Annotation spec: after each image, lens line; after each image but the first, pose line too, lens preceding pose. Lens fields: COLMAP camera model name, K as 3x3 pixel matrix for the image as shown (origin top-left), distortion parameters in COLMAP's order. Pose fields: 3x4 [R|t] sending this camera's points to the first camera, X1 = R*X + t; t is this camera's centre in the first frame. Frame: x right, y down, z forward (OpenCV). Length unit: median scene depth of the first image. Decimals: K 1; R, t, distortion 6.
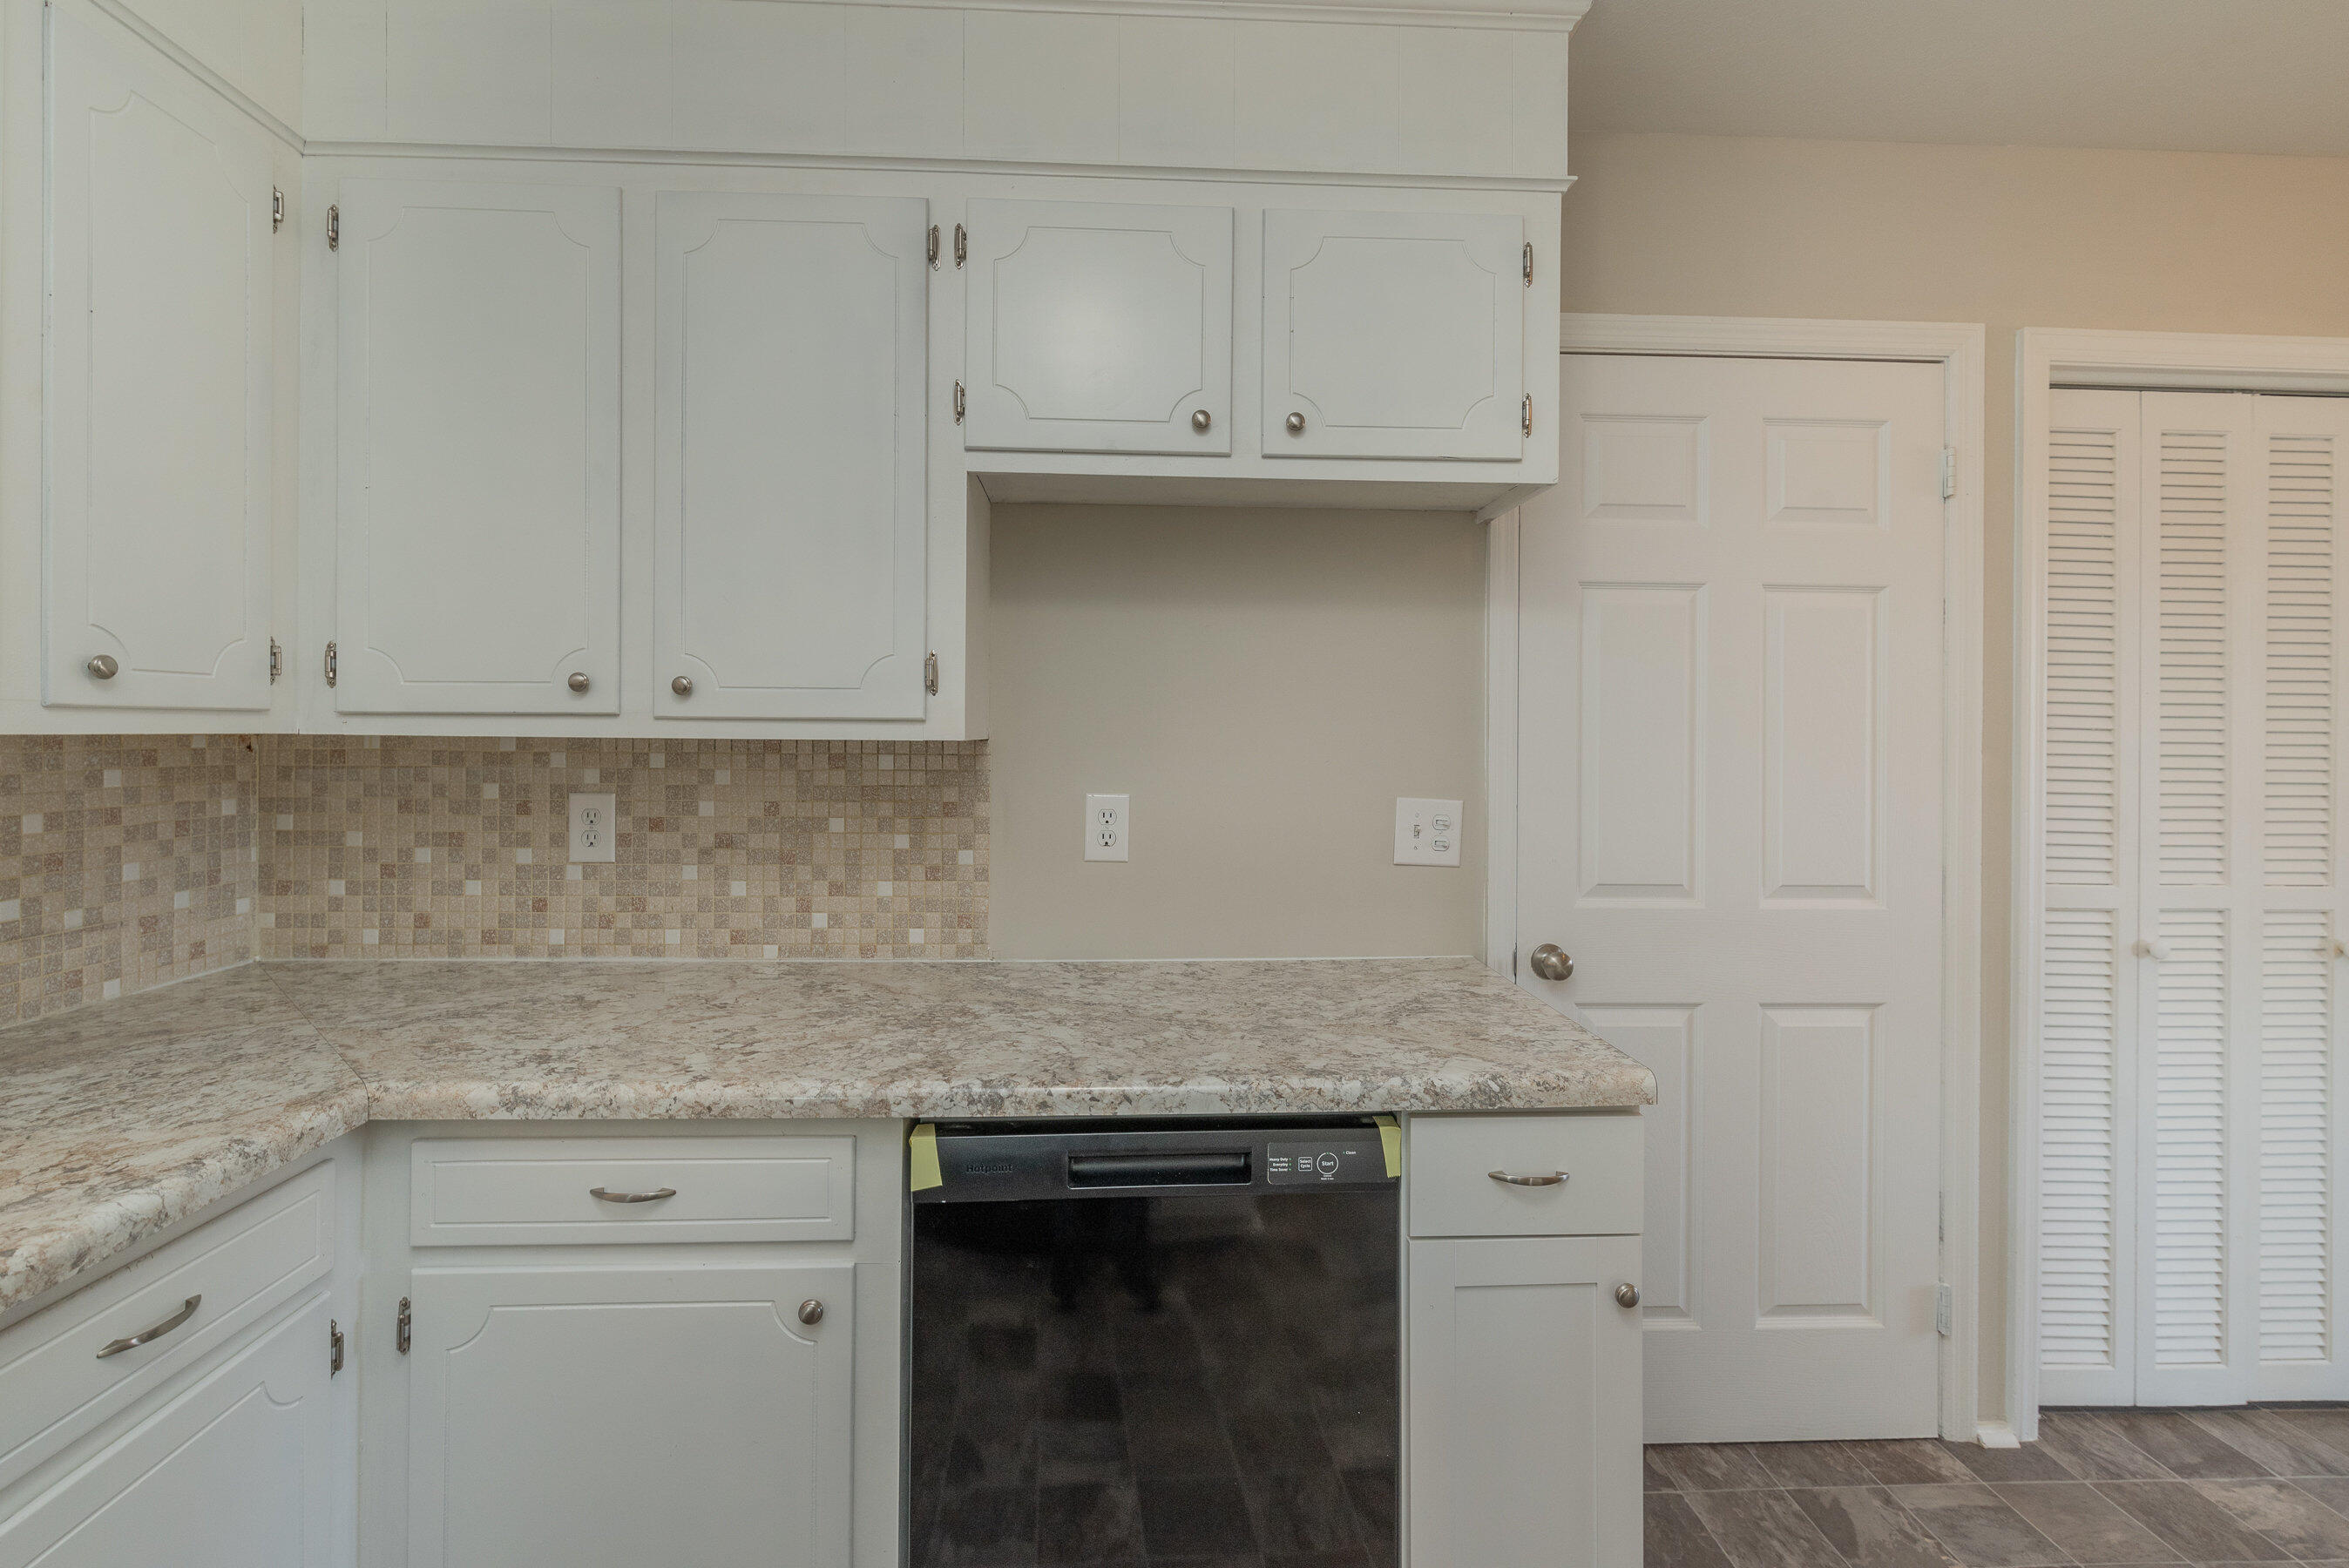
lens RADIAL K [[996.9, 0, 1166.3], [0, 996.9, 733.5], [0, 0, 1]] dist [0.000258, 0.000268]
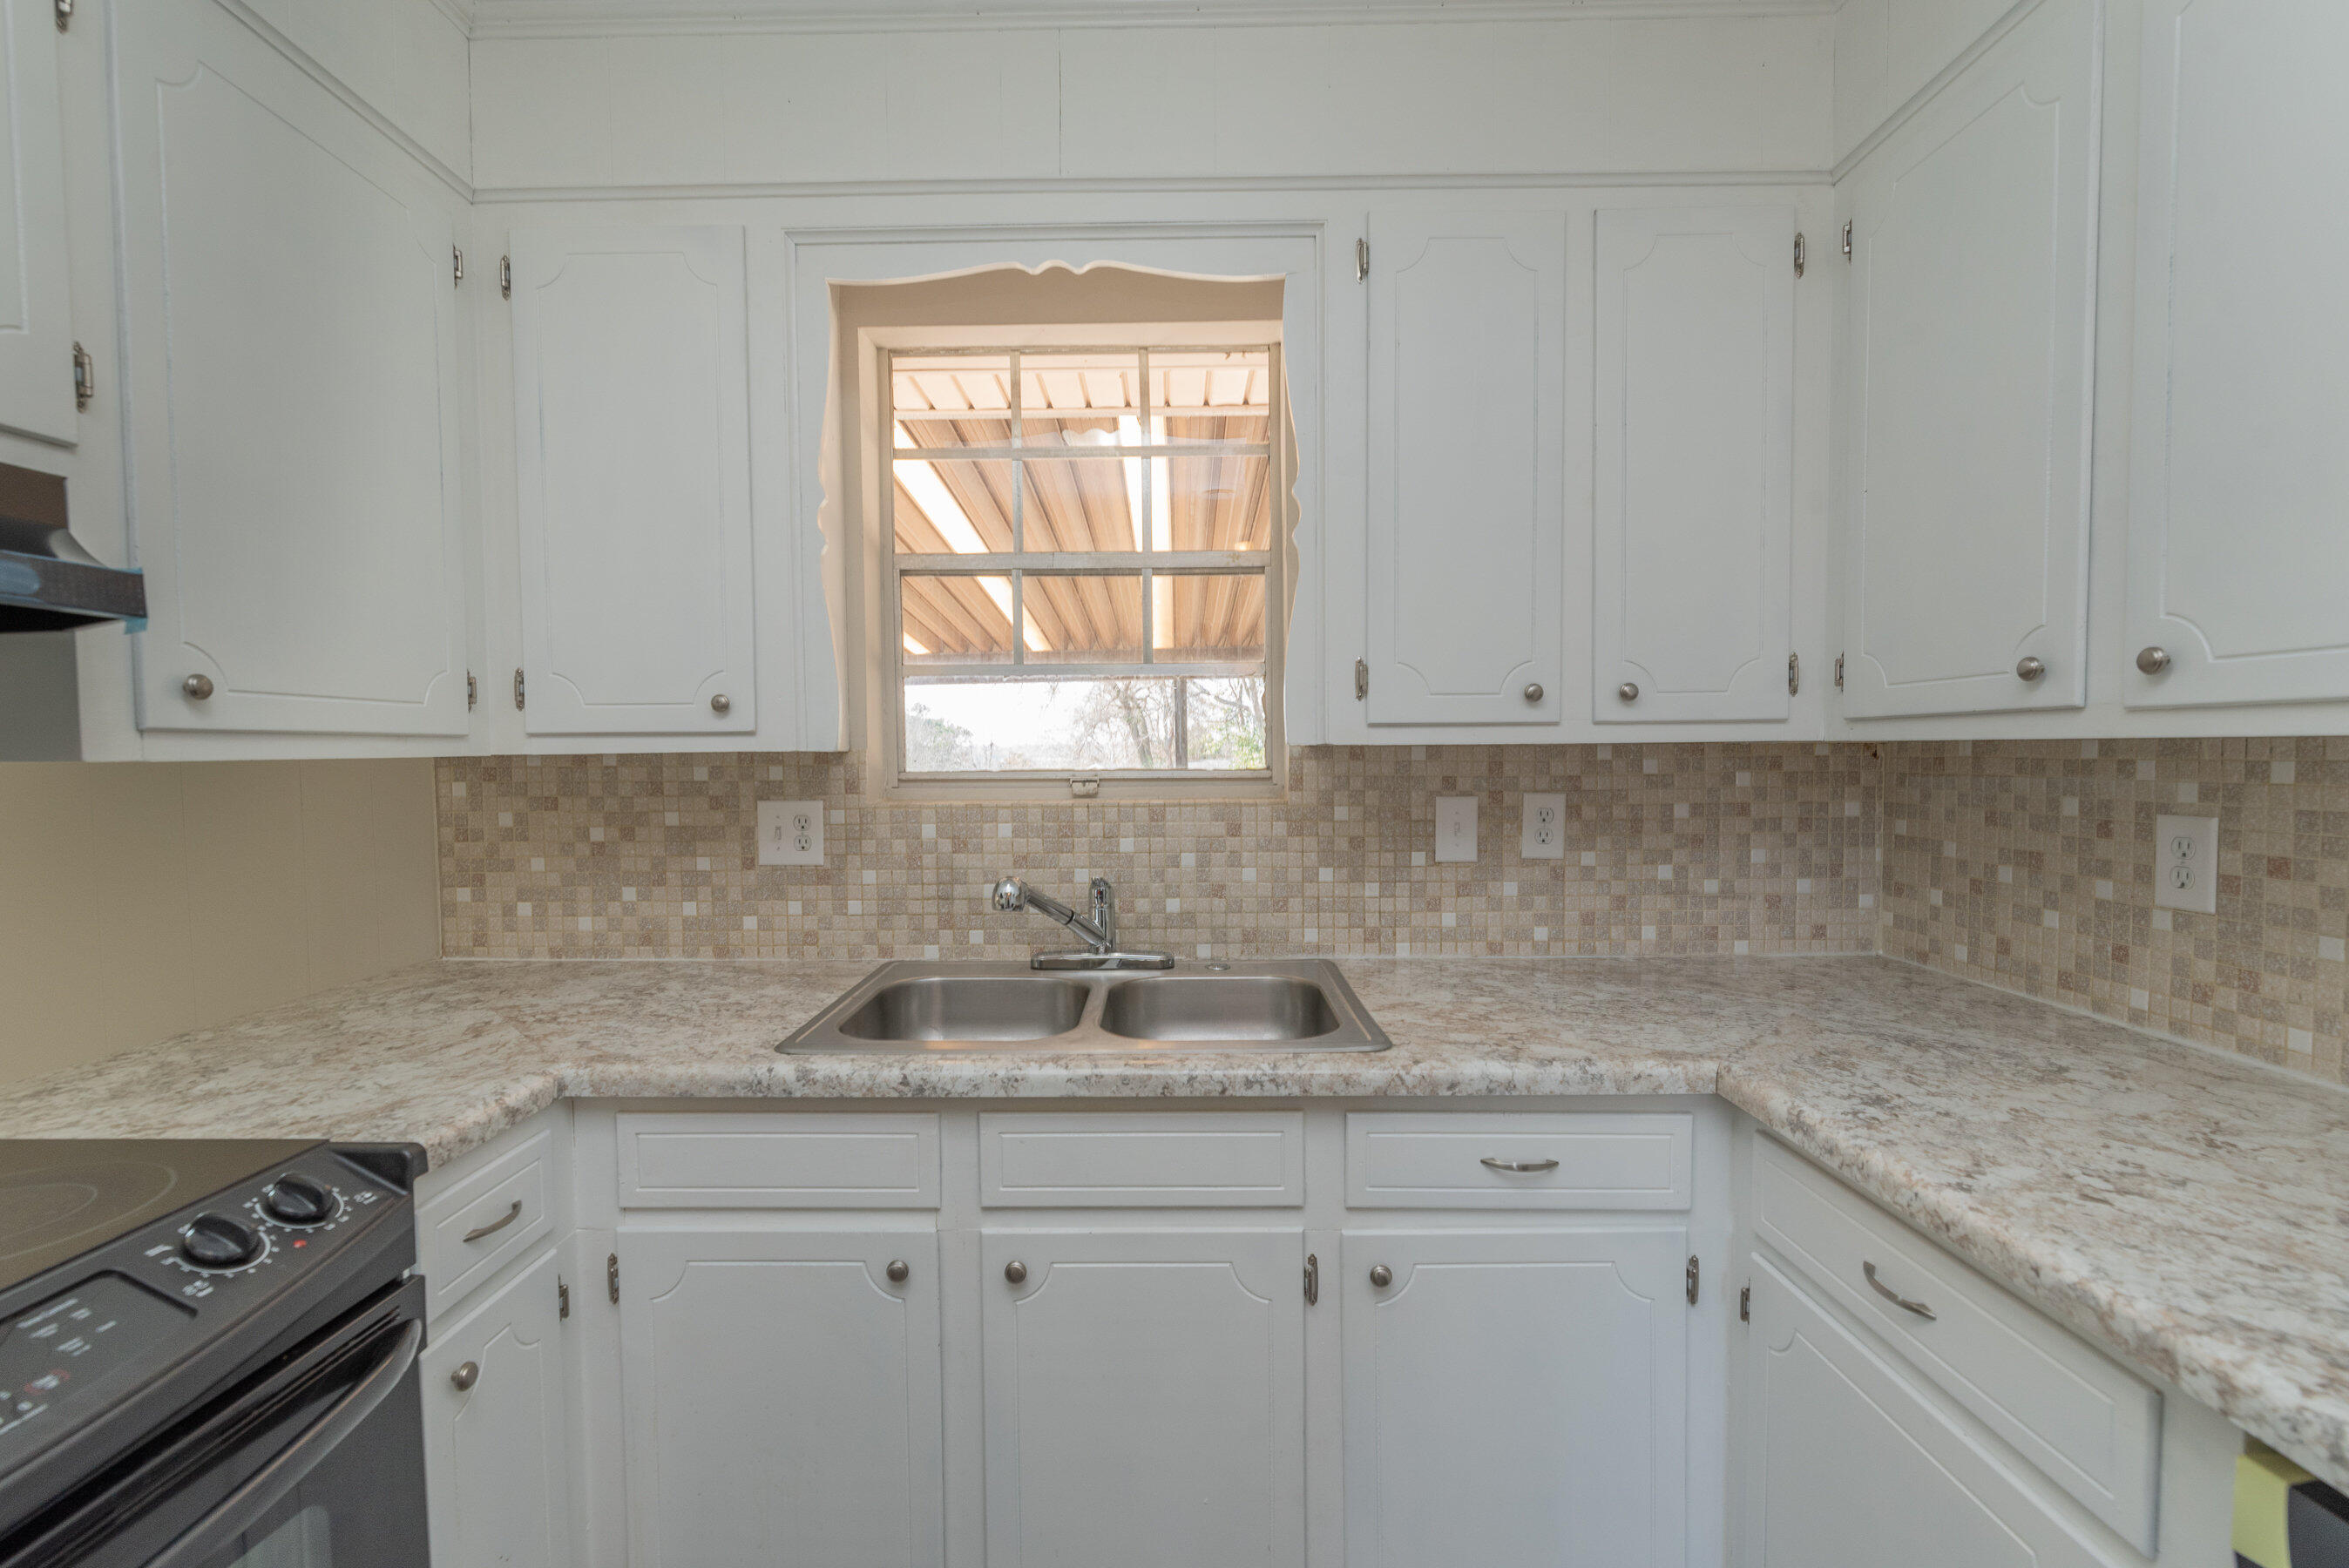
lens RADIAL K [[1033.6, 0, 1174.5], [0, 1033.6, 784.0], [0, 0, 1]] dist [0.000520, 0.000394]
pose [[-0.048582, 0.024604, -0.998516, 0.232209], [0.010097, 0.999658, 0.024140, 0.011309], [0.998768, -0.008909, -0.048814, 0.310199]]
